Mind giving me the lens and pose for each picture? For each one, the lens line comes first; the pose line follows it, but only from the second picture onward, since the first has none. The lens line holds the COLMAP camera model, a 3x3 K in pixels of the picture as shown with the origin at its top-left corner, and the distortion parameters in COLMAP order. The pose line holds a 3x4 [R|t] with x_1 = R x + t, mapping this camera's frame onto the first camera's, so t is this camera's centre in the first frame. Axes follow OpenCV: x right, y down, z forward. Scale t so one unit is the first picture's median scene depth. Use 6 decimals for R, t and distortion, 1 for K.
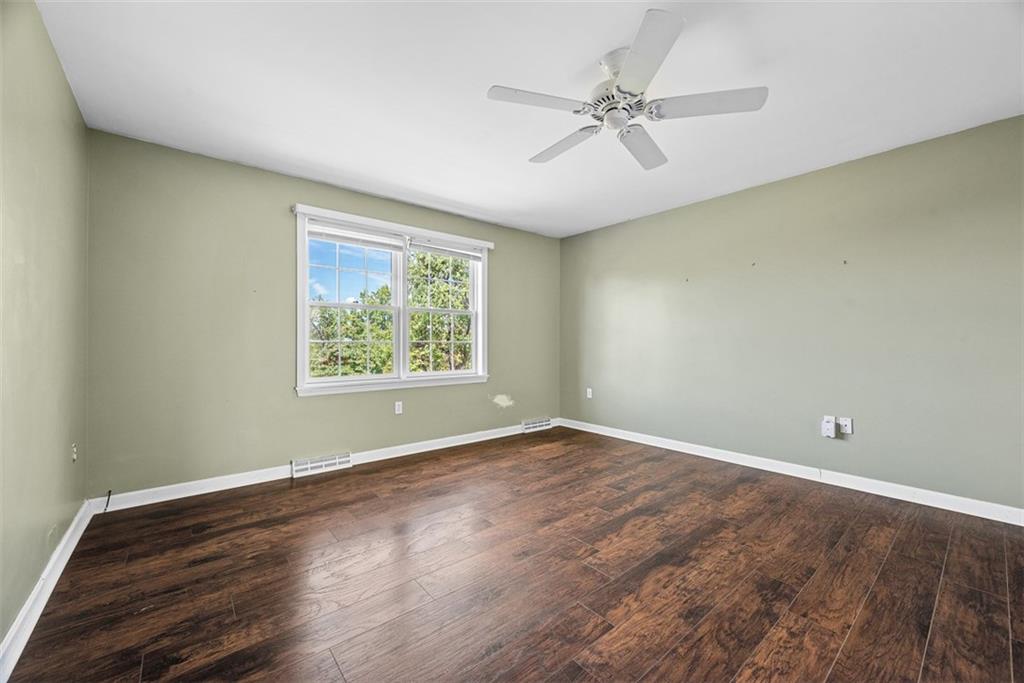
lens RADIAL K [[403.3, 0, 512.1], [0, 403.3, 339.4], [0, 0, 1]] dist [0.000686, 0.000595]
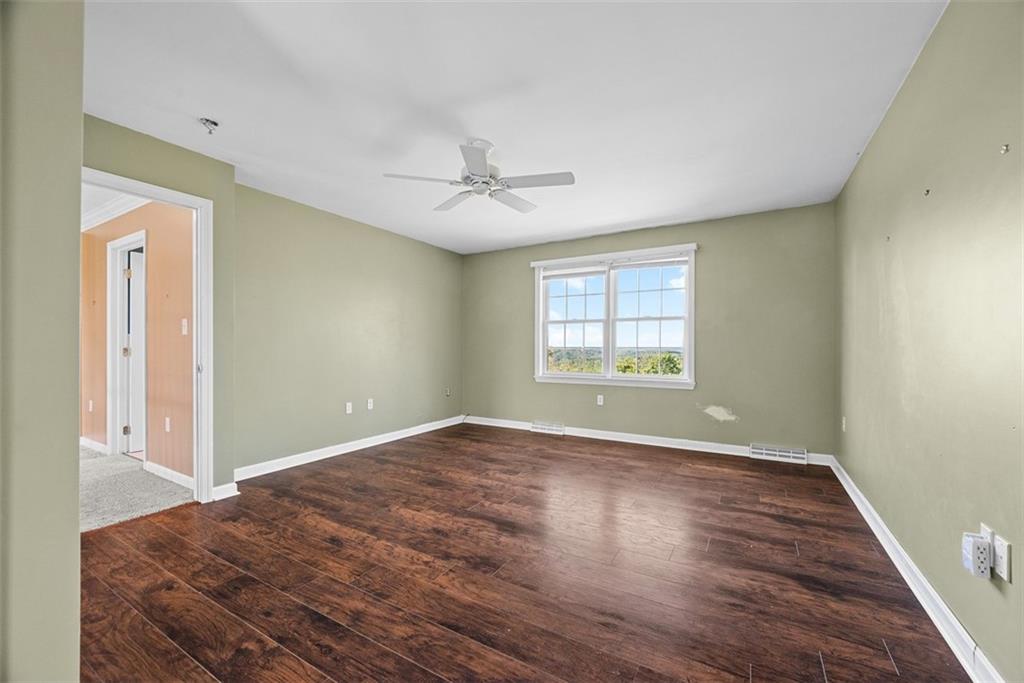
lens RADIAL K [[403.3, 0, 510.4], [0, 403.3, 347.5], [0, 0, 1]] dist [0.000686, 0.000595]
pose [[0.331555, 0.000323, -0.943436, 0.998340], [0.005924, 0.999980, 0.002424, 0.001039], [0.943417, -0.006393, 0.331547, 0.394540]]
